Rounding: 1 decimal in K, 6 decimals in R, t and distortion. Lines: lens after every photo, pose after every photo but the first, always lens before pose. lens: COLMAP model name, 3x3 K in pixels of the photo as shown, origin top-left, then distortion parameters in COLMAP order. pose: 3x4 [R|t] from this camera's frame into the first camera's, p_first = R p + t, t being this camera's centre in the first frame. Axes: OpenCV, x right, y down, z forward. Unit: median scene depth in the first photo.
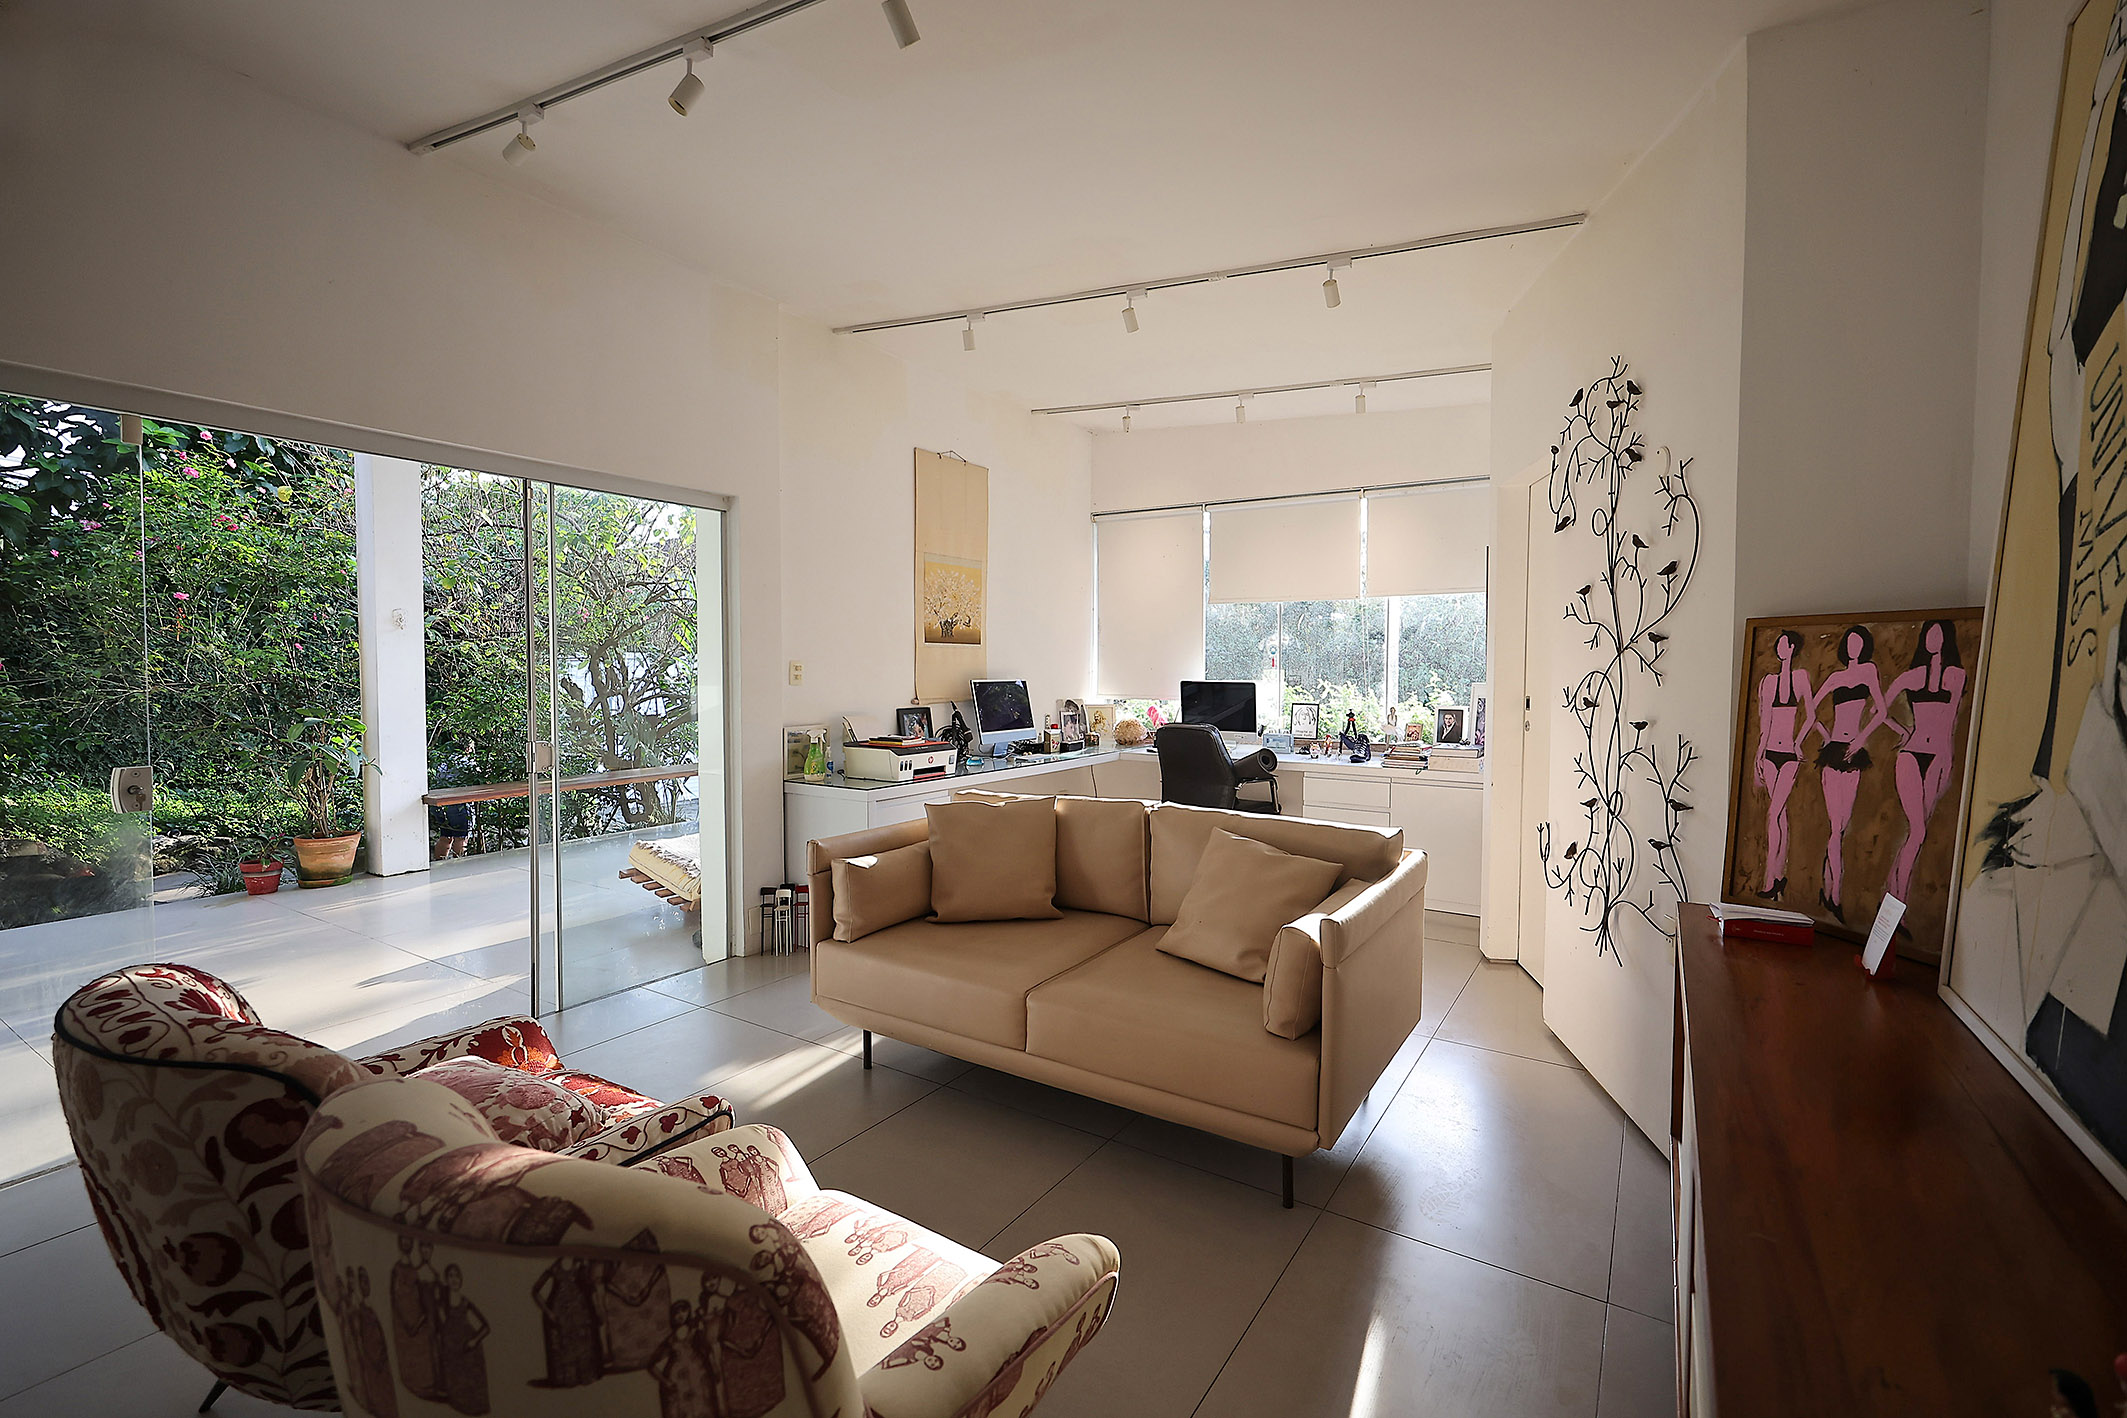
lens RADIAL K [[917.4, 0, 1106.7], [0, 917.4, 698.2], [0, 0, 1]] dist [0.002673, 0.000476]
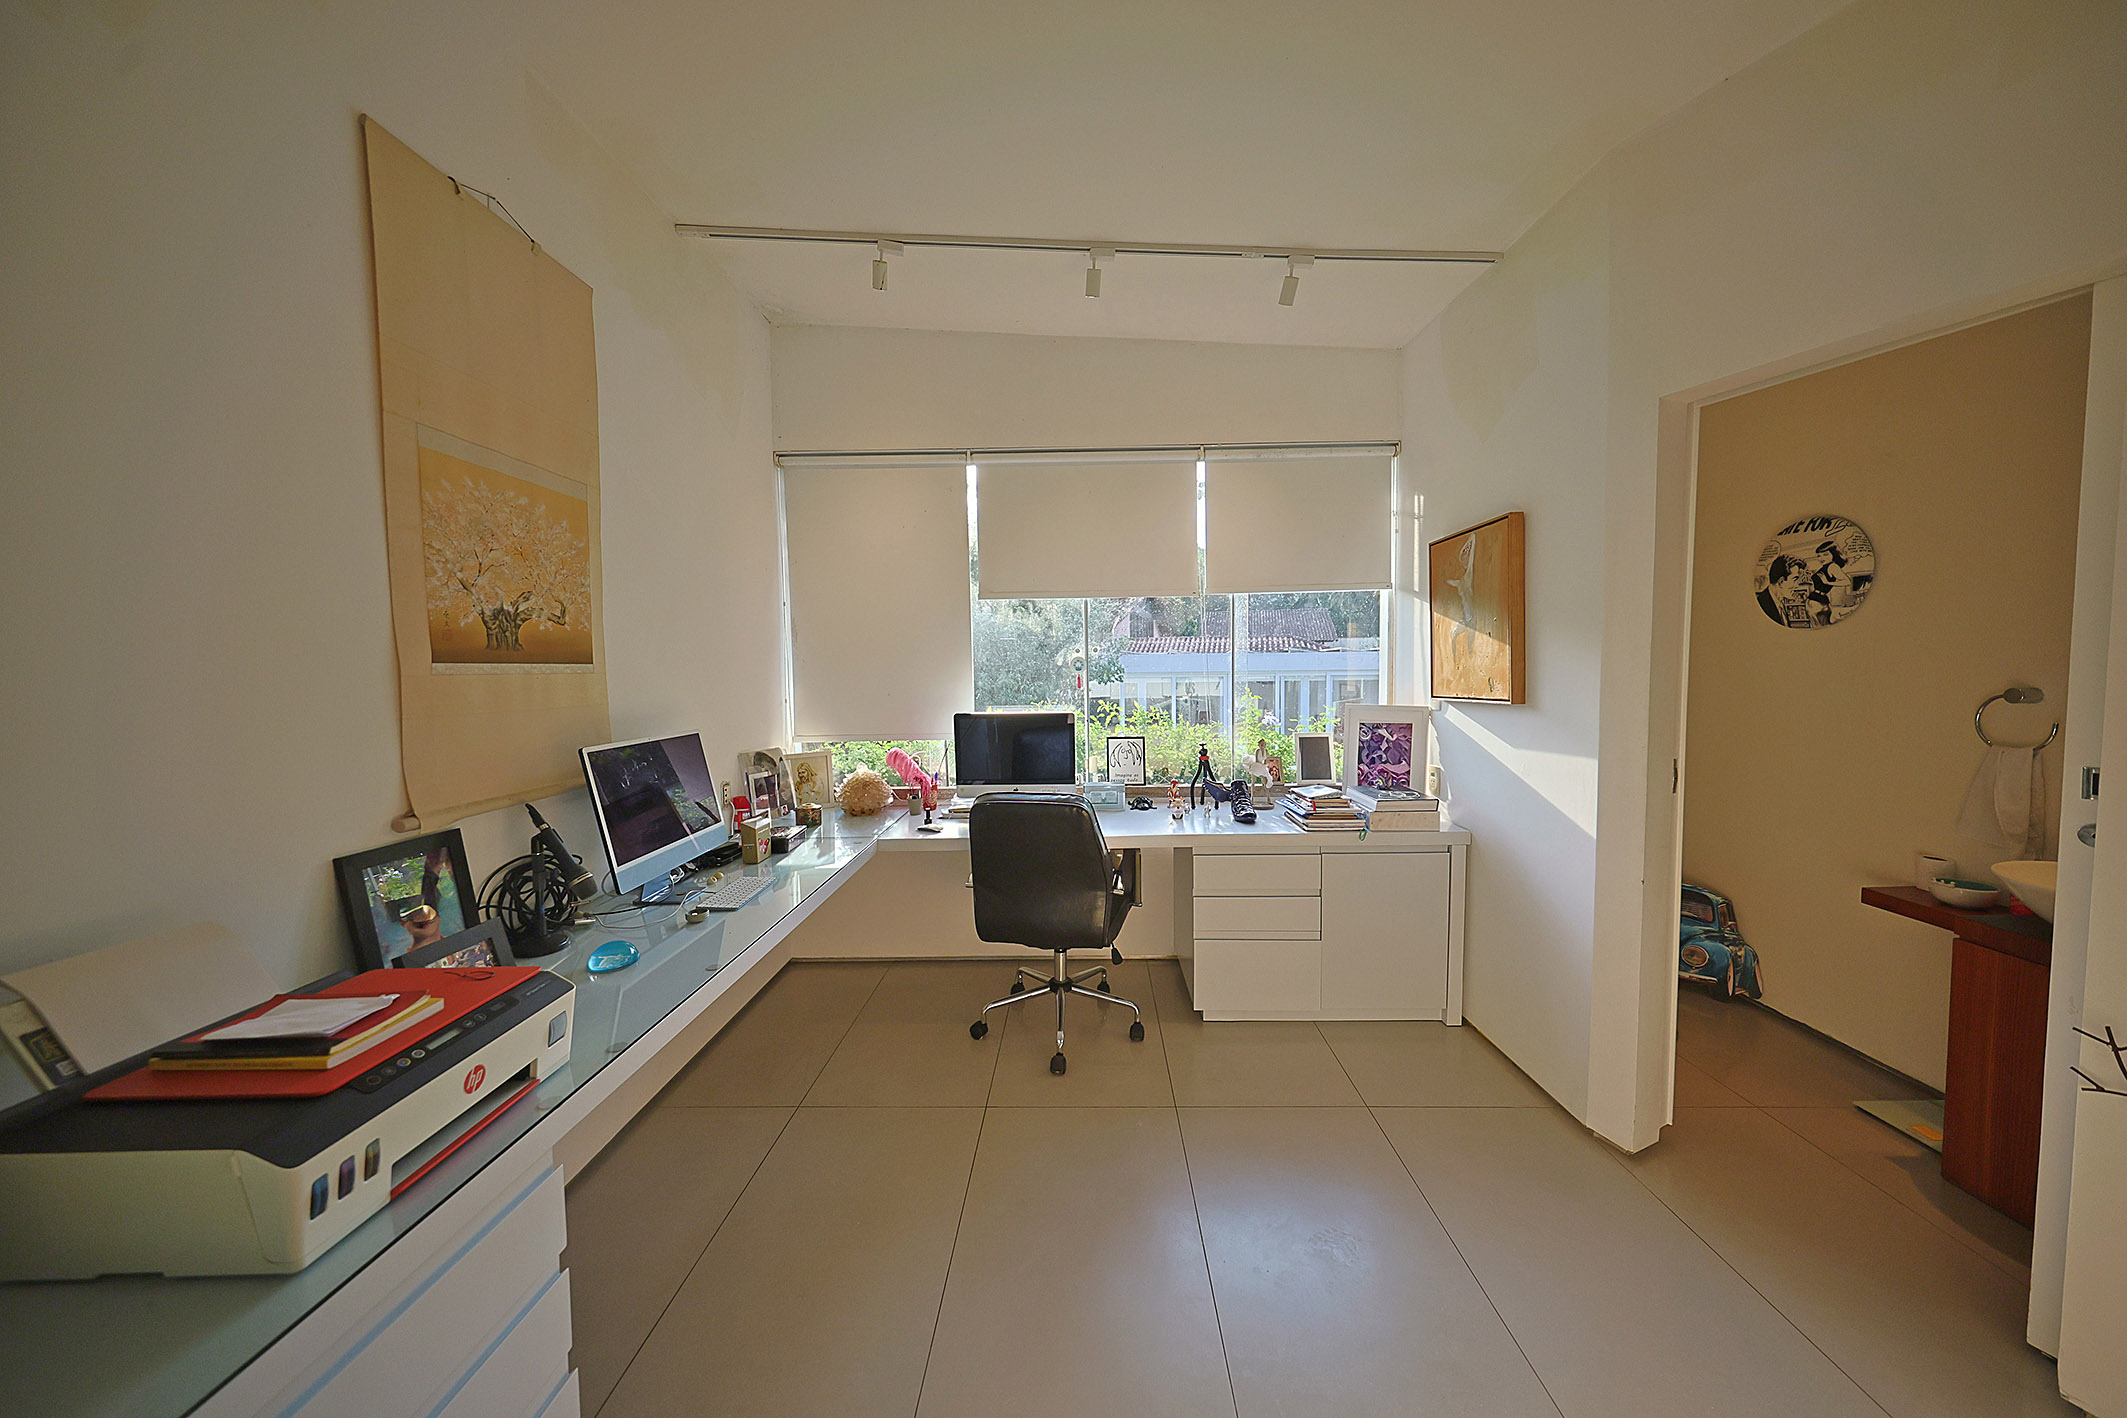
lens RADIAL K [[711.1, 0, 1081.7], [0, 711.1, 704.2], [0, 0, 1]] dist [0.005379, -0.000019]
pose [[0.861430, -0.043449, 0.506014, -0.208034], [0.036986, 0.999055, 0.022820, -0.071631], [-0.506527, -0.000942, 0.862224, 1.083106]]
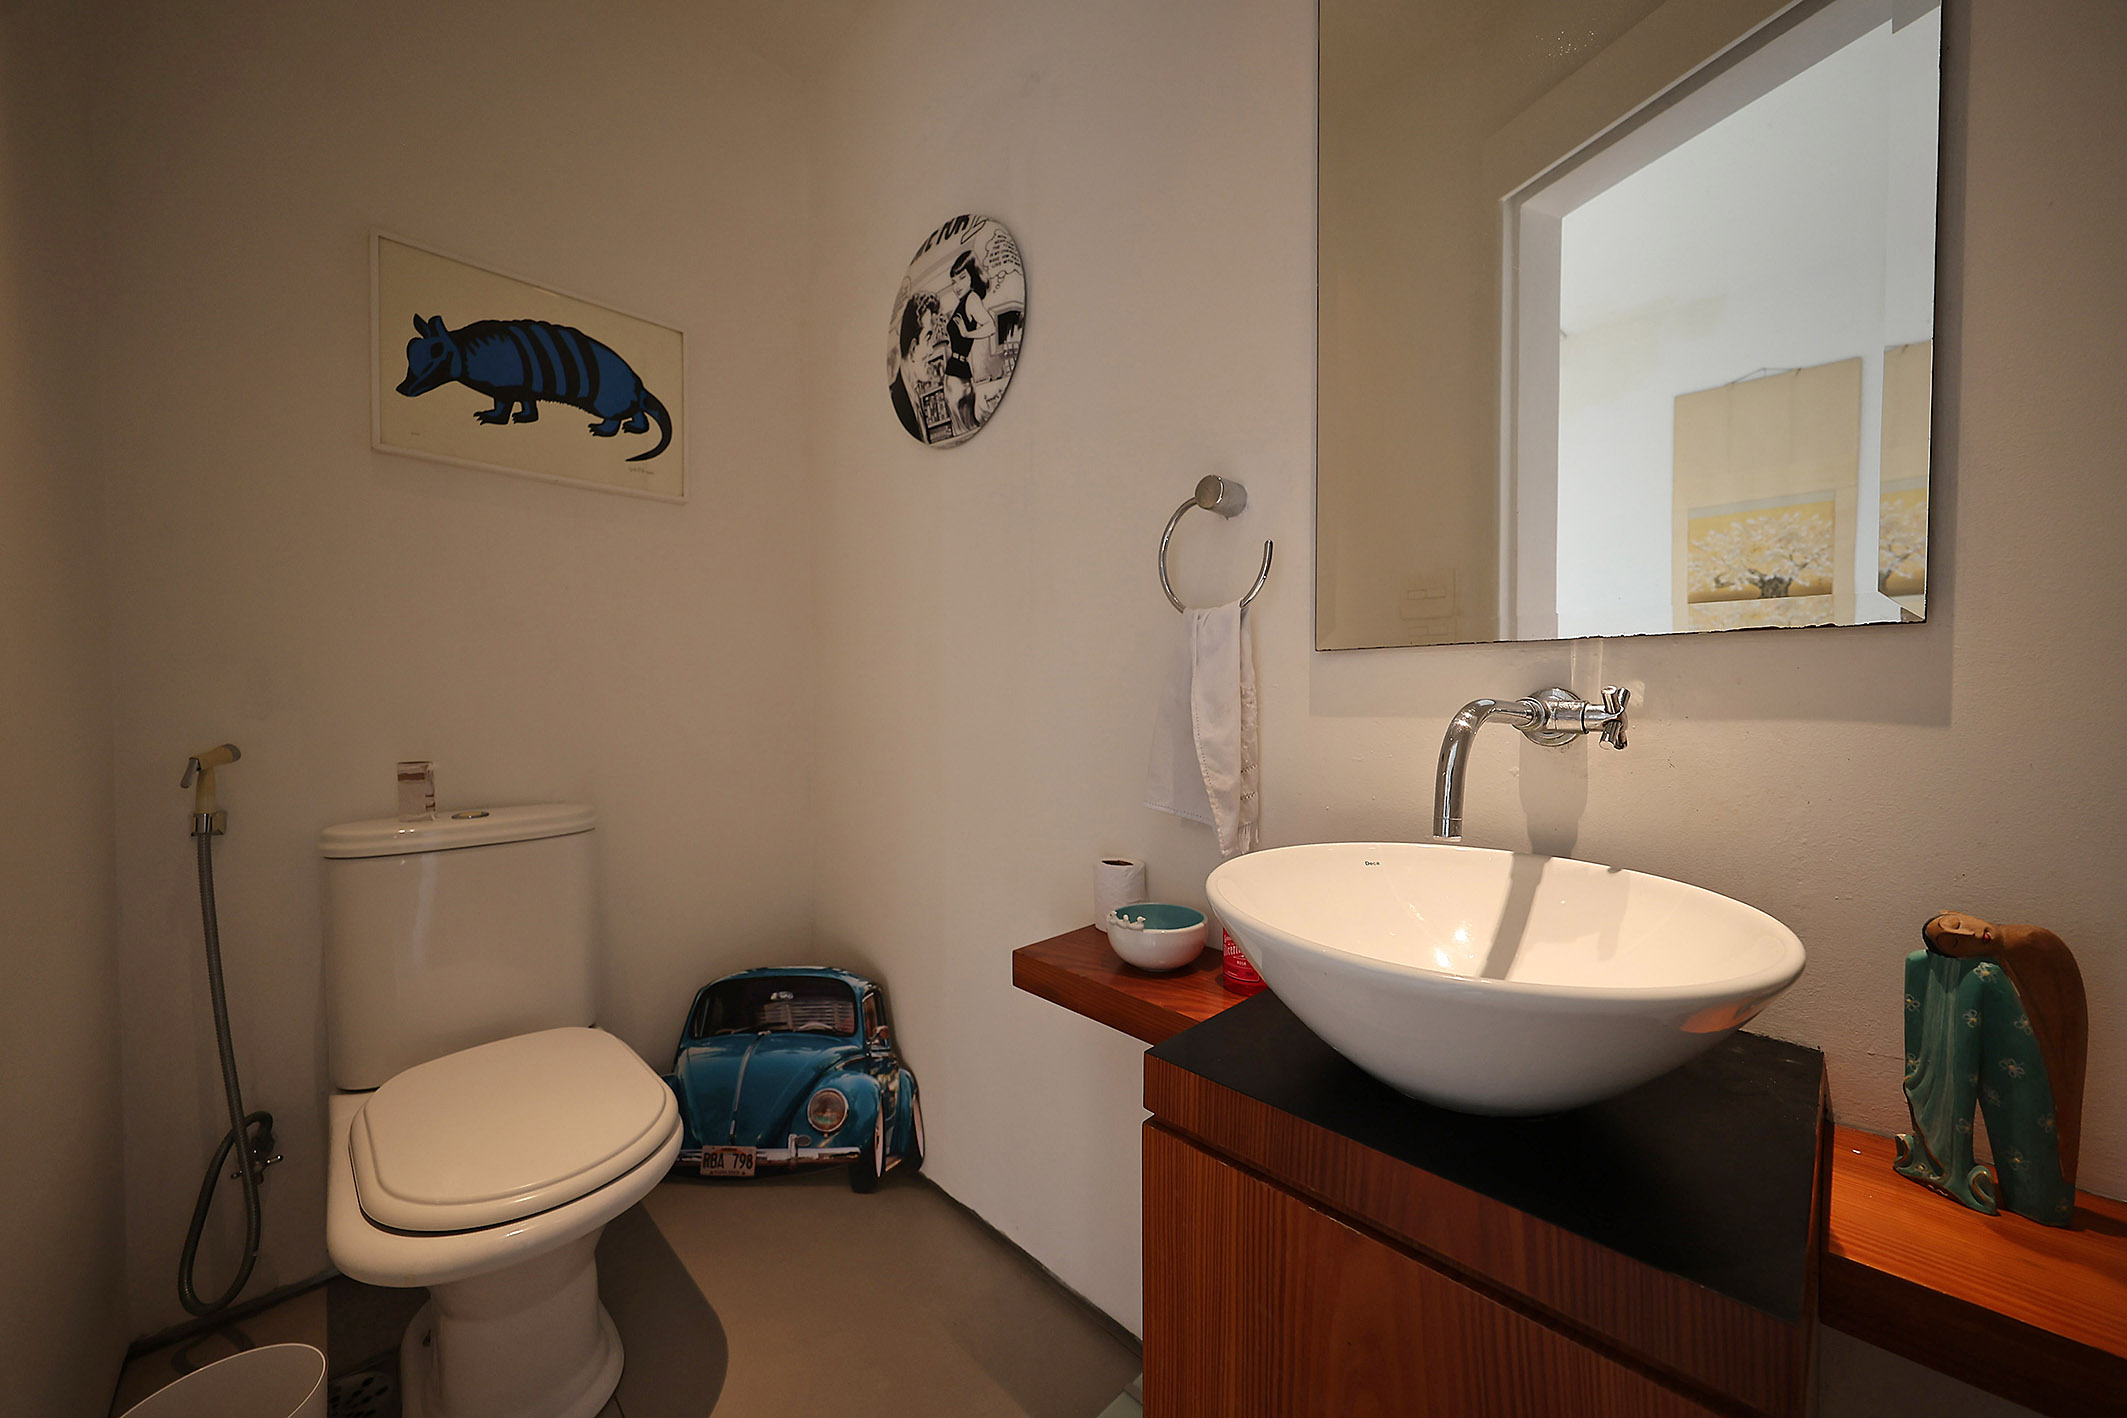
lens RADIAL K [[737.9, 0, 1063.5], [0, 737.9, 709.0], [0, 0, 1]] dist [-0.000692, -0.000027]
pose [[0.263859, -0.010697, 0.964502, 0.611272], [0.041725, 0.999129, -0.000334, 0.068205], [-0.963658, 0.040331, 0.264076, 1.209133]]
